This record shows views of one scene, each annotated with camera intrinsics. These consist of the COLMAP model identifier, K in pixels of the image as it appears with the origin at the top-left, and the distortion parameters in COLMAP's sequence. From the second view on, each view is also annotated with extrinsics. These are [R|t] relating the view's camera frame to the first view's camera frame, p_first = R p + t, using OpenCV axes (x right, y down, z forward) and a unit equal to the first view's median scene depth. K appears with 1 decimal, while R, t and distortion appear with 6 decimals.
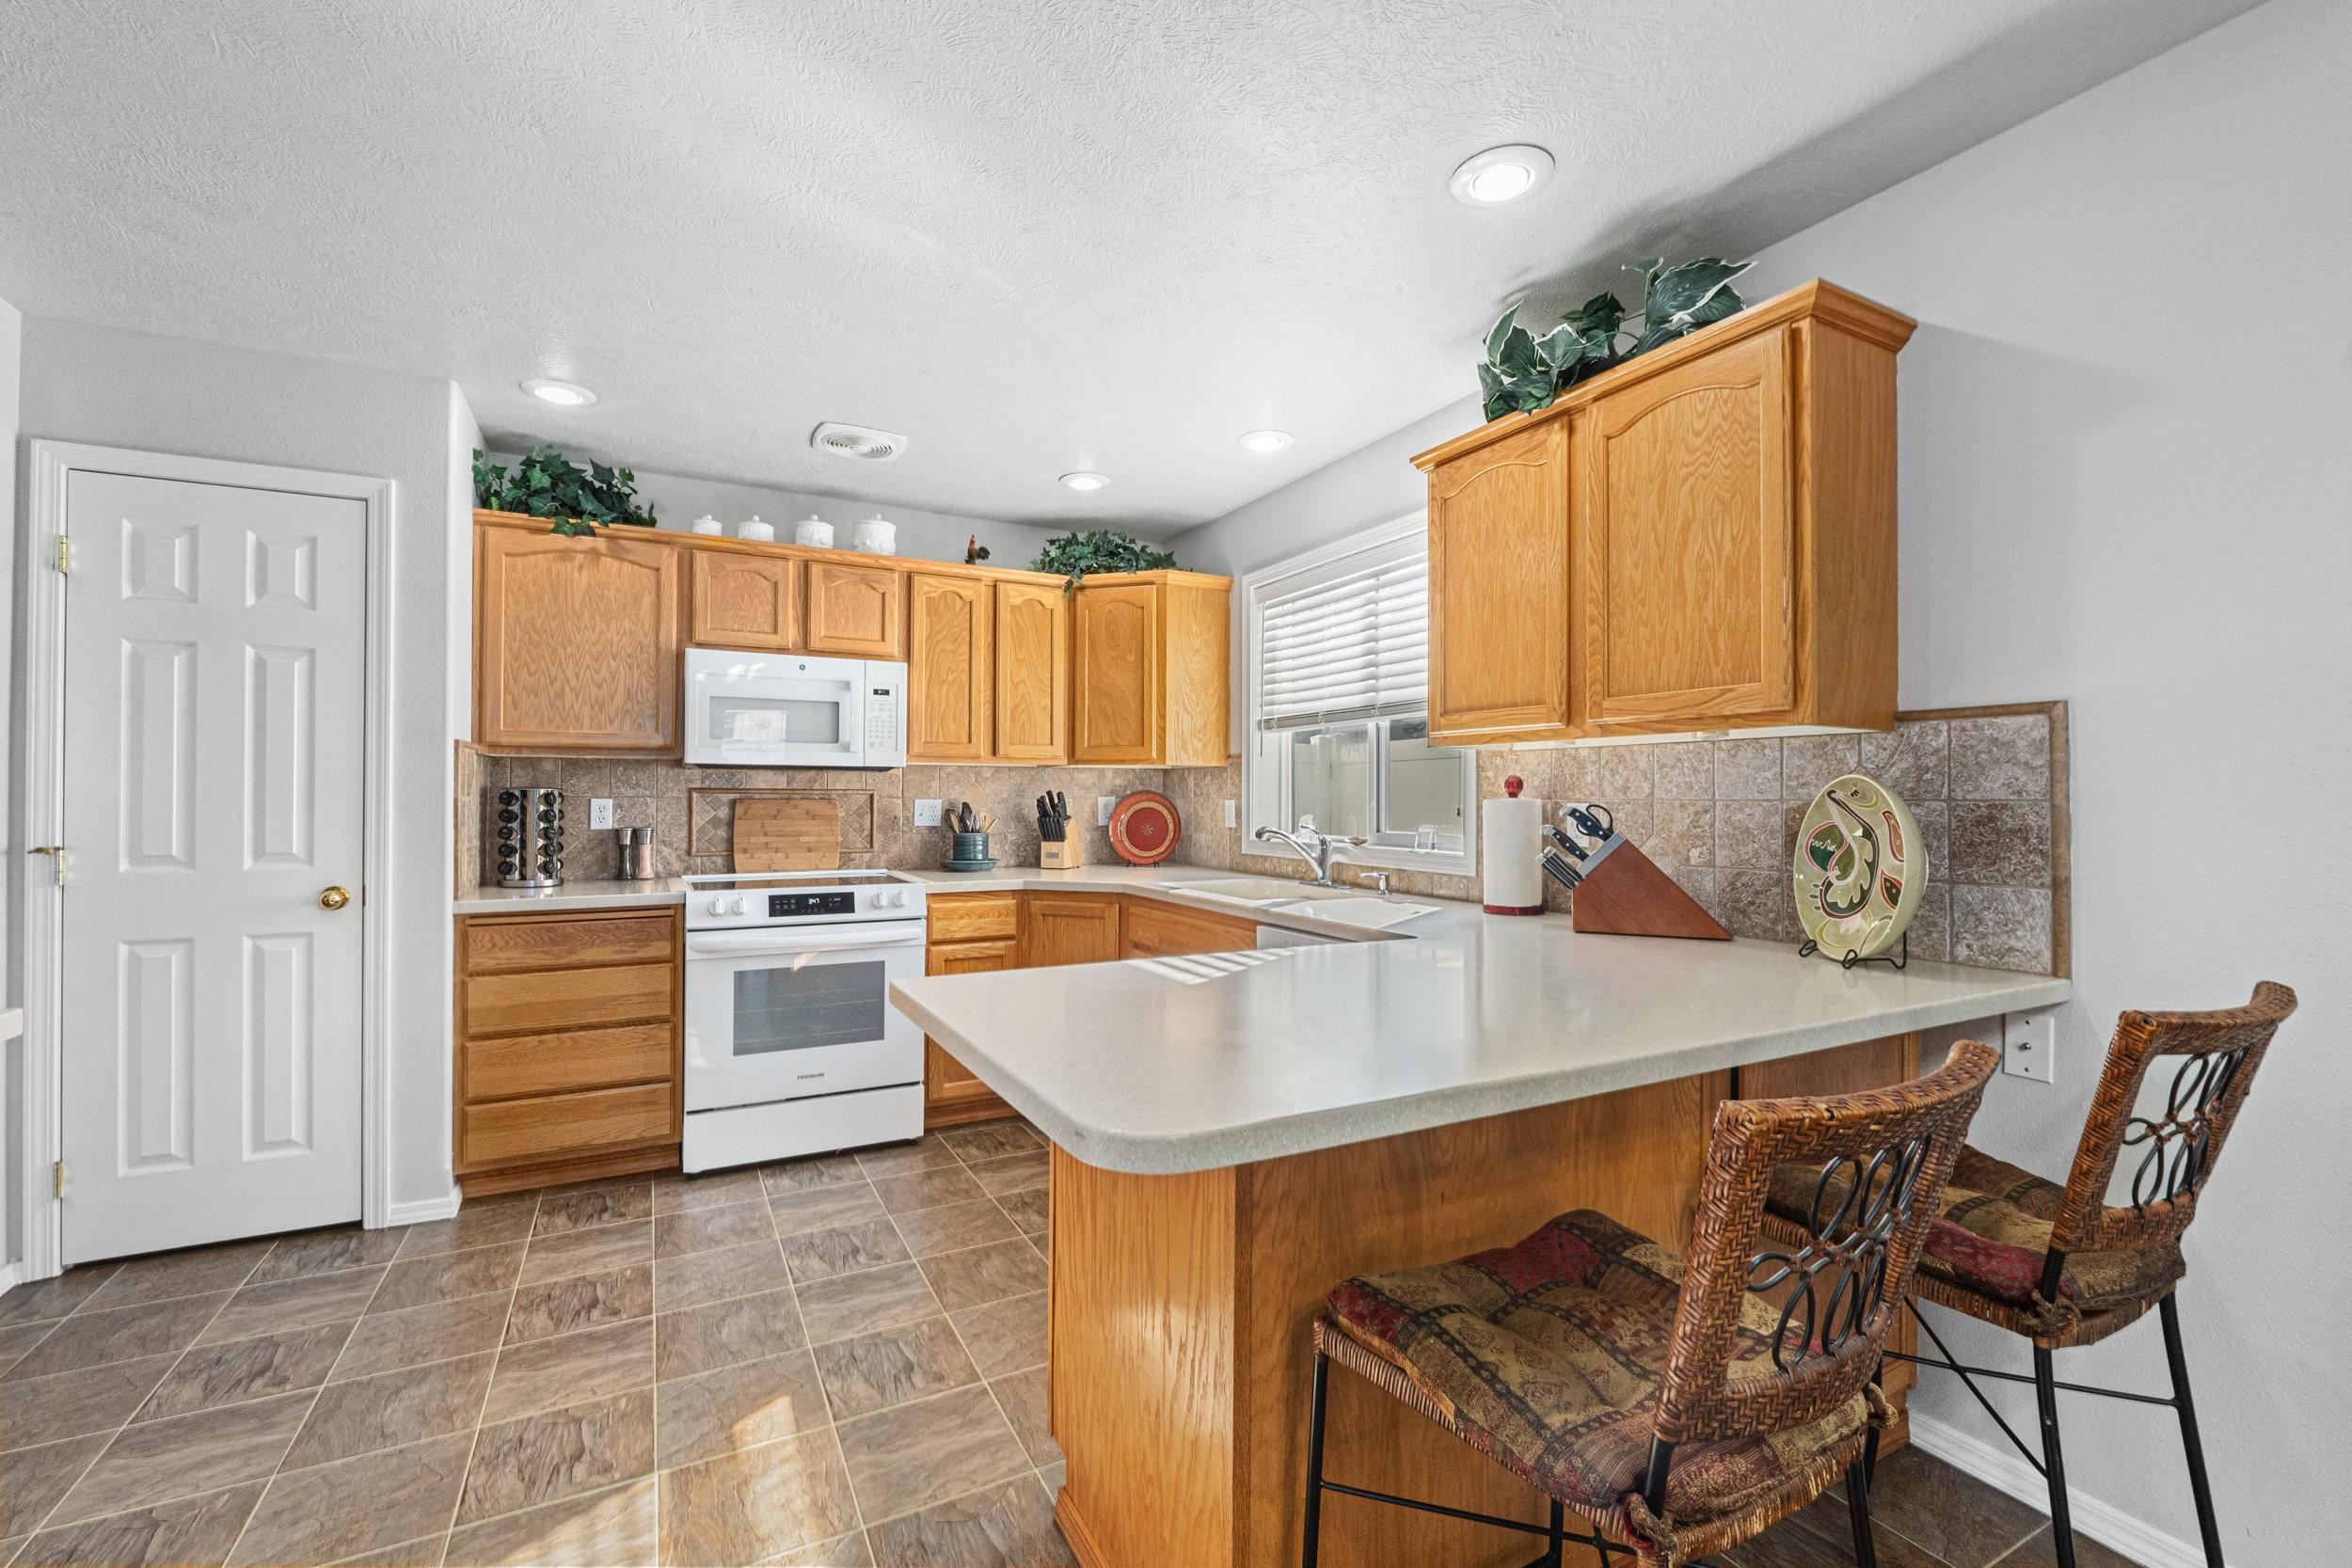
lens RADIAL K [[999.6, 0, 1179.9], [0, 999.6, 782.3], [0, 0, 1]] dist [-0.006859, -0.000492]
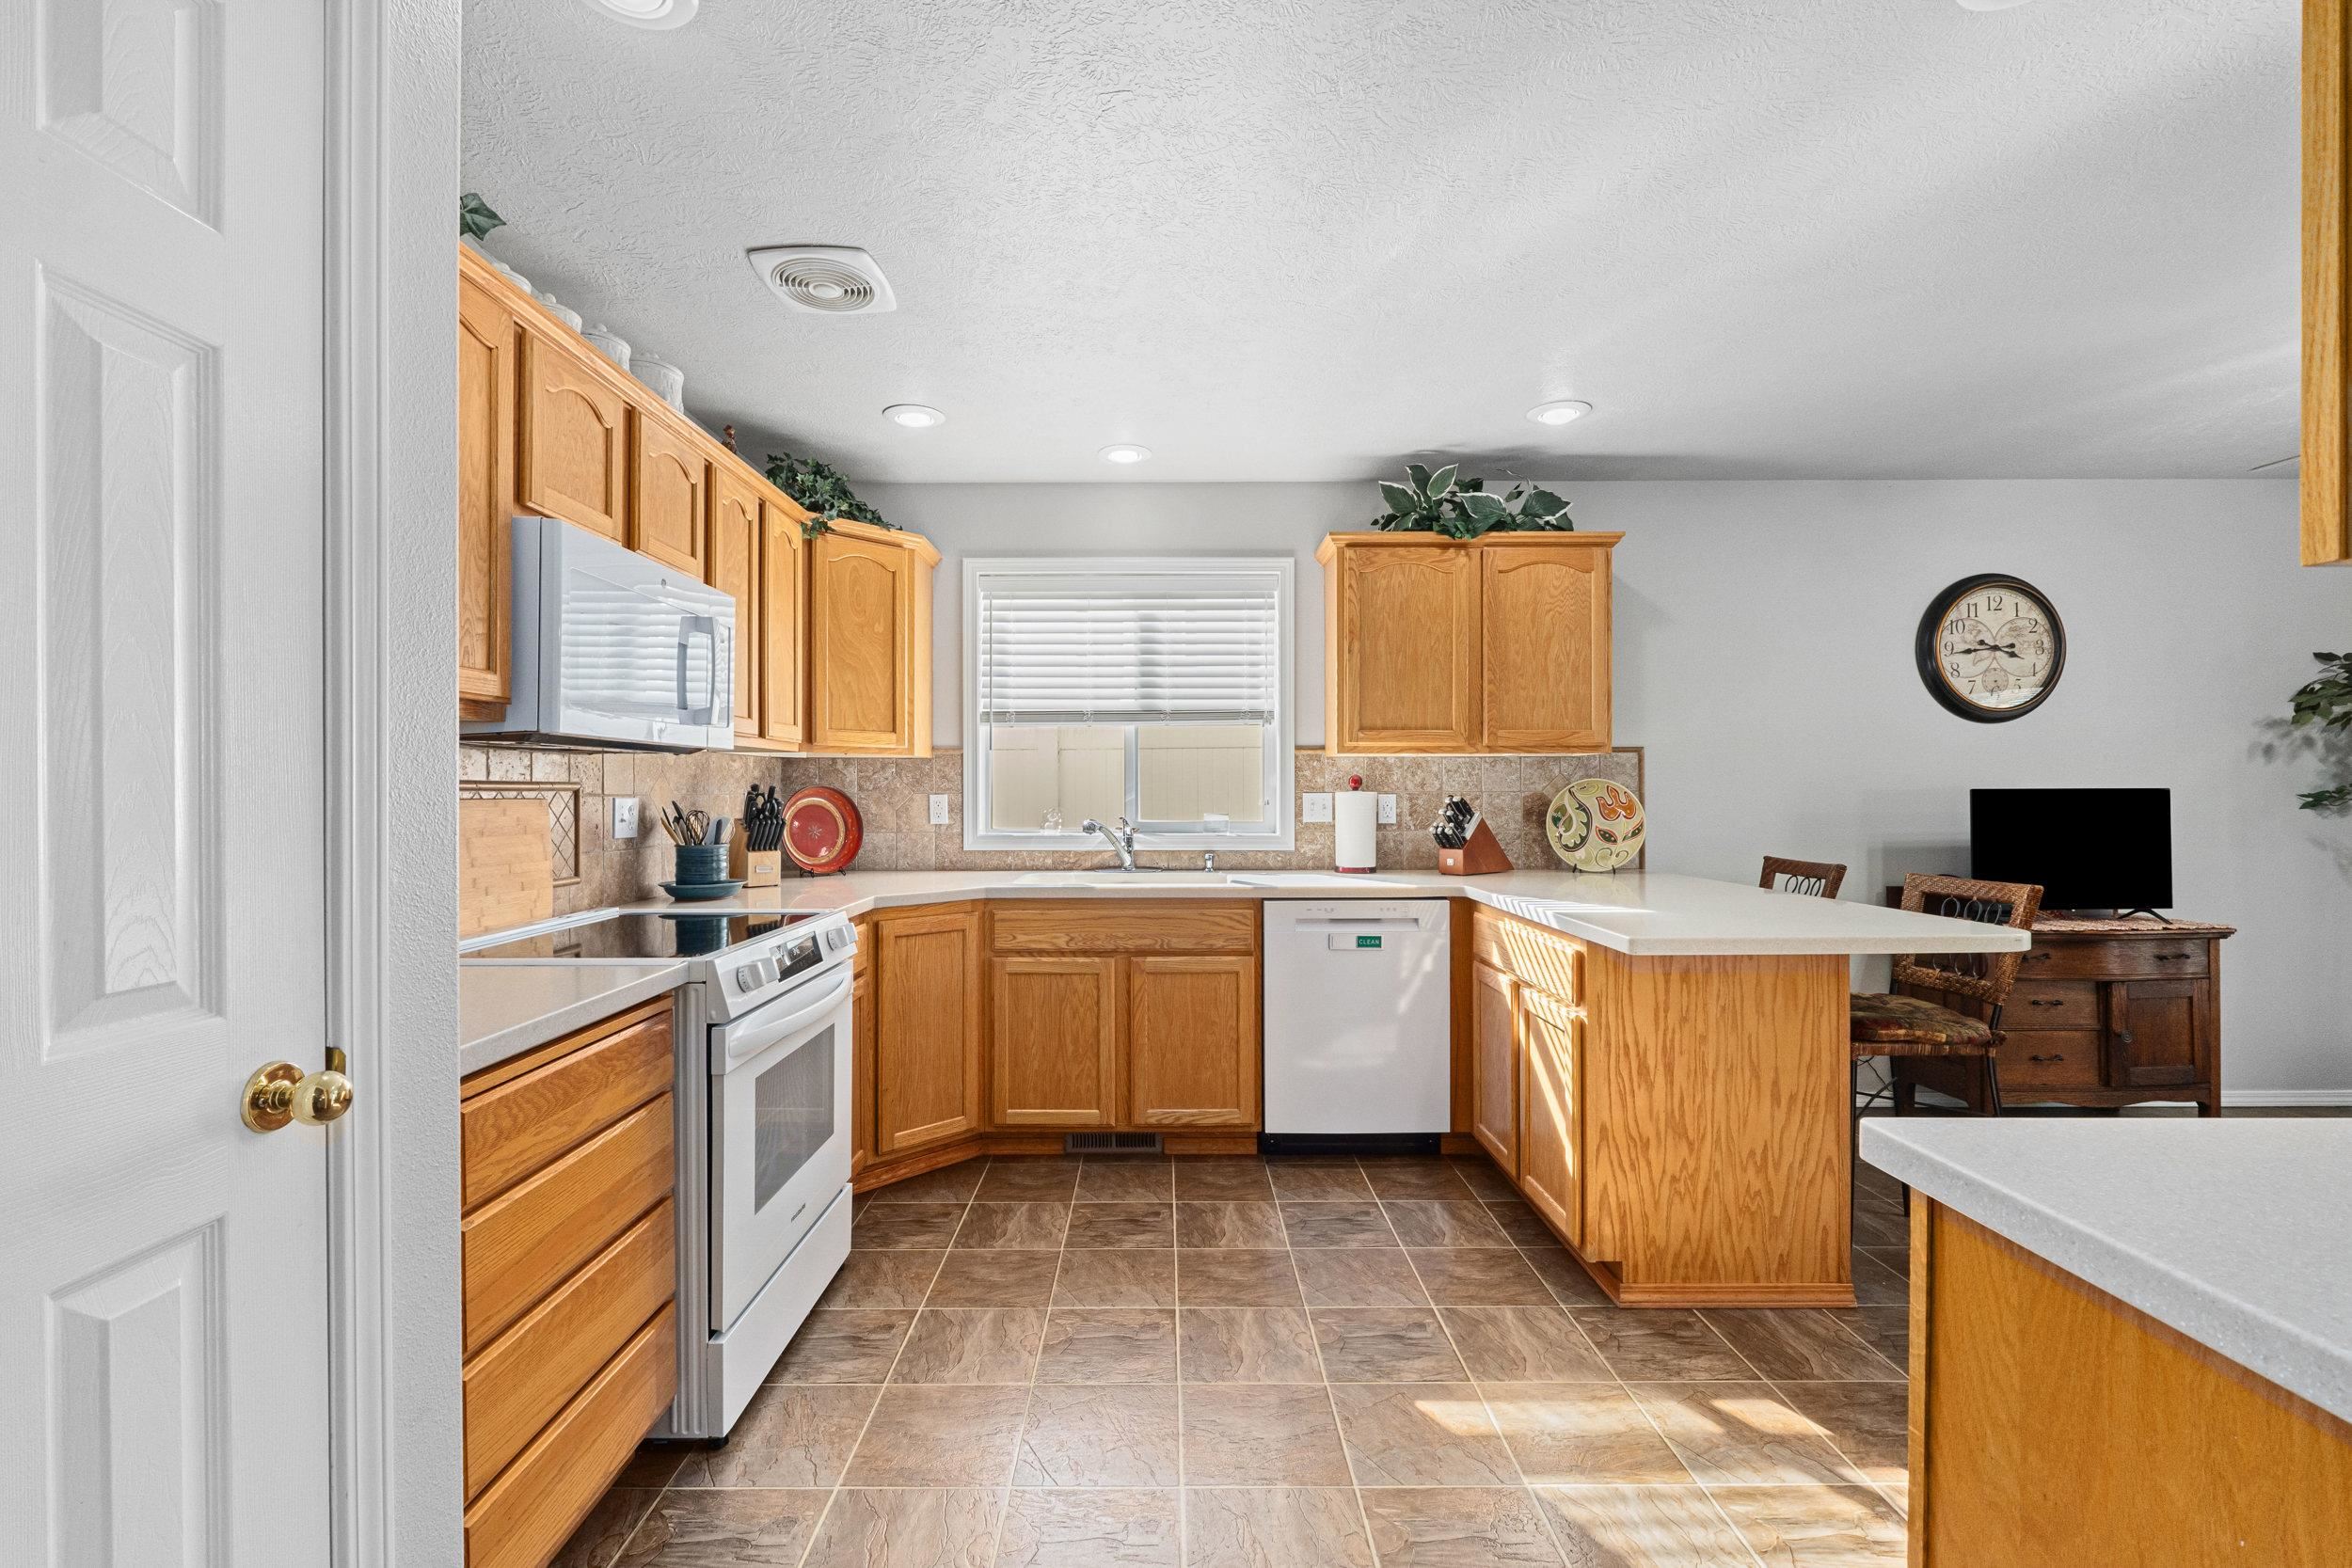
lens RADIAL K [[999.6, 0, 1179.8], [0, 999.6, 791.9], [0, 0, 1]] dist [-0.006859, -0.000492]
pose [[0.455445, -0.005102, 0.890249, -1.117515], [-0.010488, 0.999883, 0.011095, 0.004334], [-0.890202, -0.014390, 0.455338, 0.625465]]
